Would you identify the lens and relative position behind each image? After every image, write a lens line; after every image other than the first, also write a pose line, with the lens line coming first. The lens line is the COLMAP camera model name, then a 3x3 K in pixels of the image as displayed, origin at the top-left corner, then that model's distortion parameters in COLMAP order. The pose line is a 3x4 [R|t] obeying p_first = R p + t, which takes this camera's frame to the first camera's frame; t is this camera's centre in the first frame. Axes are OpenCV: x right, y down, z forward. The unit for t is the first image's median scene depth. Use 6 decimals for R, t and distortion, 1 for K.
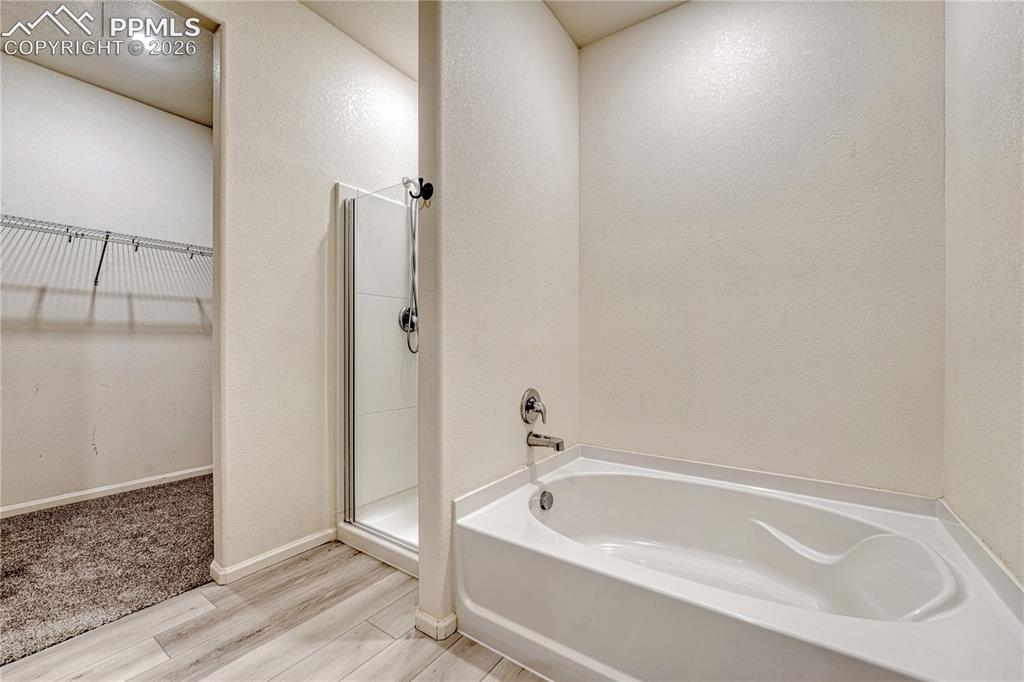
lens RADIAL K [[419.6, 0, 512.0], [0, 419.6, 341.0], [0, 0, 1]] dist [-0.005494, 0.000402]
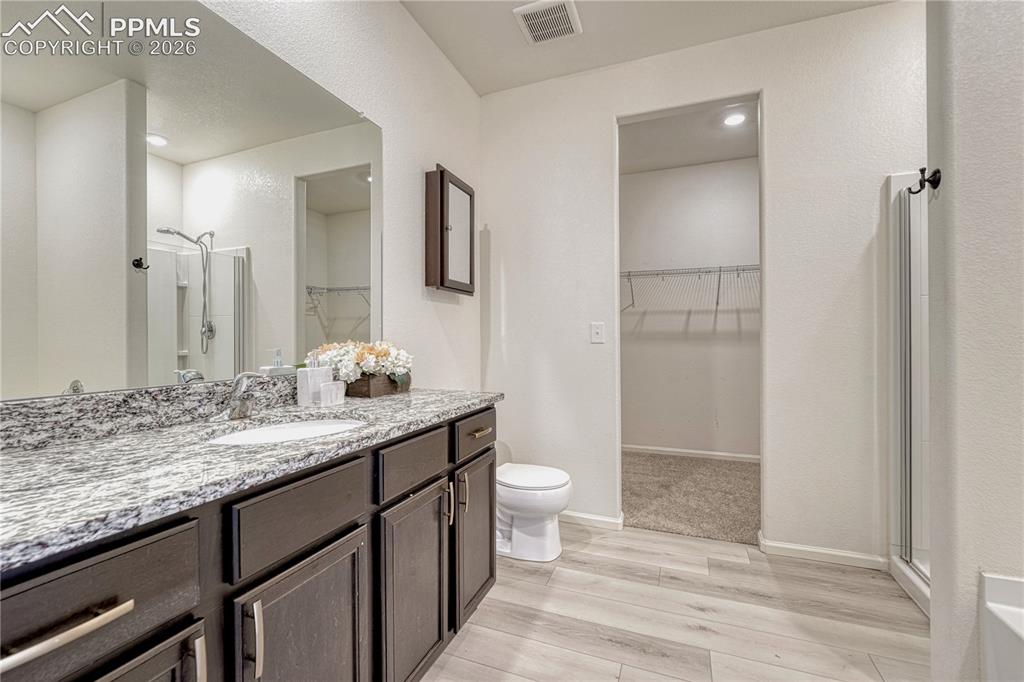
lens RADIAL K [[419.6, 0, 512.0], [0, 419.6, 341.0], [0, 0, 1]] dist [-0.005494, 0.000402]
pose [[0.245120, 0.000353, -0.969493, 0.254882], [0.005315, 0.999984, 0.001708, -0.030540], [0.969478, -0.005572, 0.245115, -0.003329]]
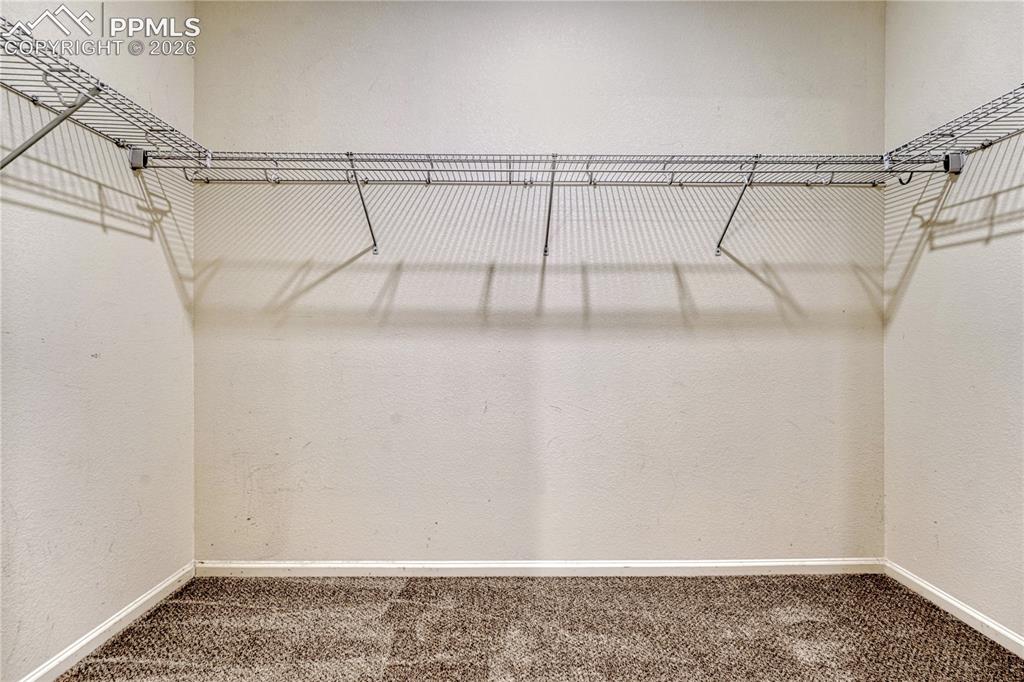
lens RADIAL K [[419.6, 0, 512.0], [0, 419.6, 341.0], [0, 0, 1]] dist [-0.005494, 0.000402]
pose [[0.584640, 0.011700, -0.811208, -0.671850], [0.001738, 0.999876, 0.015674, -0.012362], [0.811291, -0.010573, 0.584547, 0.782144]]
